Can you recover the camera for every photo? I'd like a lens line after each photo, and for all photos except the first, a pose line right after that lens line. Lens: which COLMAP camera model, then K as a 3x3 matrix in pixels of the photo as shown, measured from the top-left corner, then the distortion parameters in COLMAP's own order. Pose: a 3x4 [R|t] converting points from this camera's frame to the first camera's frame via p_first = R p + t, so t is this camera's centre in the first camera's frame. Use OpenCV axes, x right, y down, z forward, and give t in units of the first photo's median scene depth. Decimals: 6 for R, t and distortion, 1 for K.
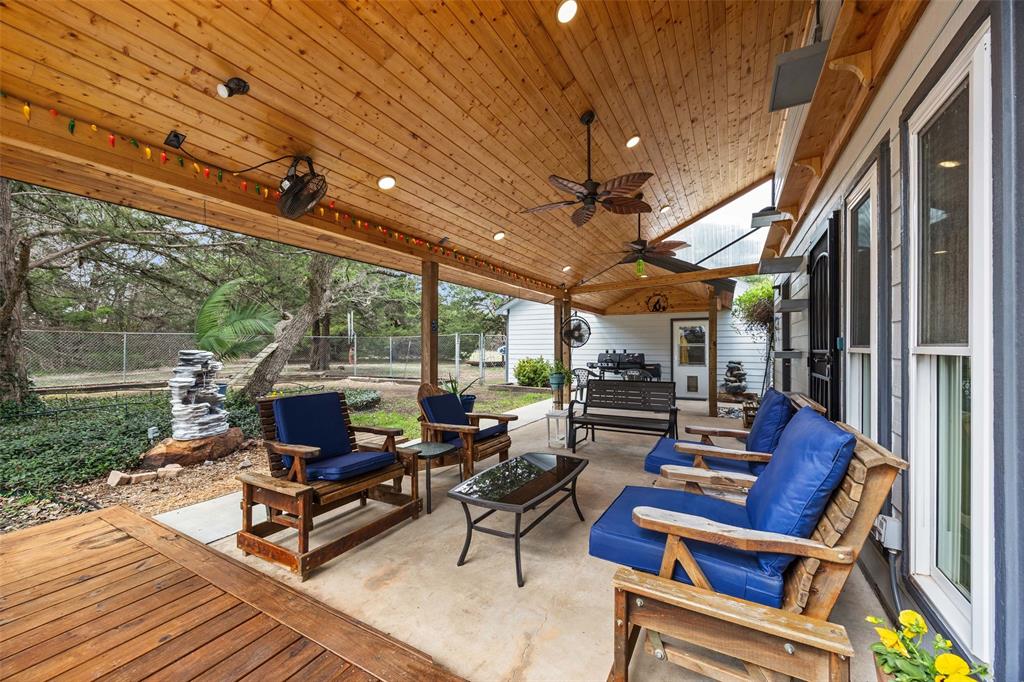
lens RADIAL K [[390.4, 0, 520.7], [0, 390.4, 343.7], [0, 0, 1]] dist [-0.000060, 0.000139]
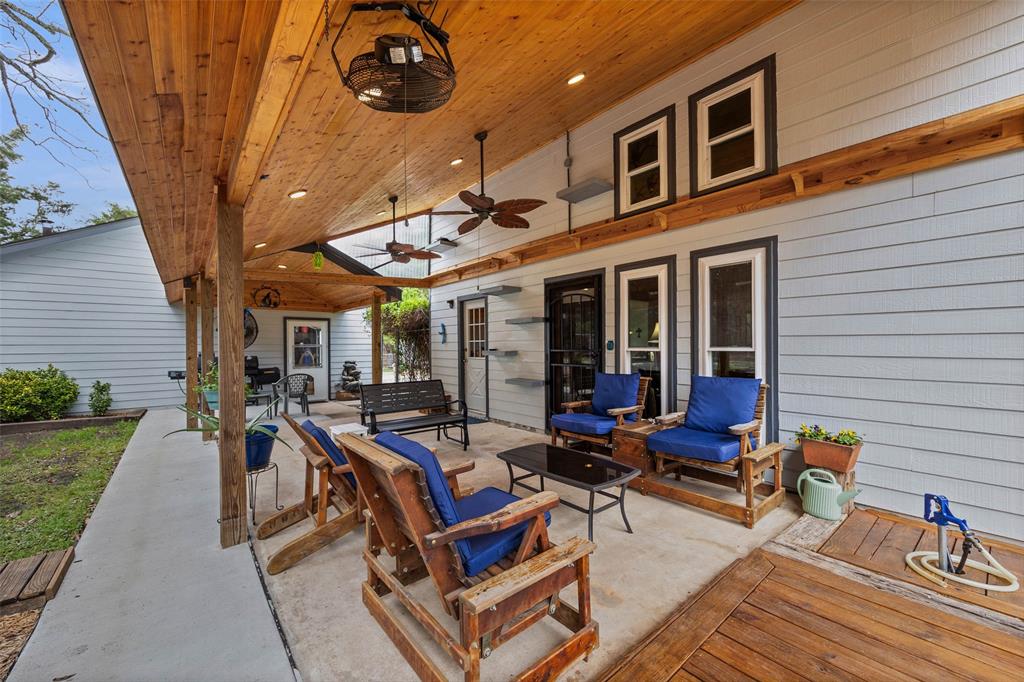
lens RADIAL K [[390.4, 0, 520.7], [0, 390.4, 343.7], [0, 0, 1]] dist [-0.000060, 0.000139]
pose [[0.358301, 0.003152, 0.933601, -0.281421], [-0.003856, 0.999991, -0.001896, -0.002223], [-0.933598, -0.002921, 0.358310, 0.182452]]
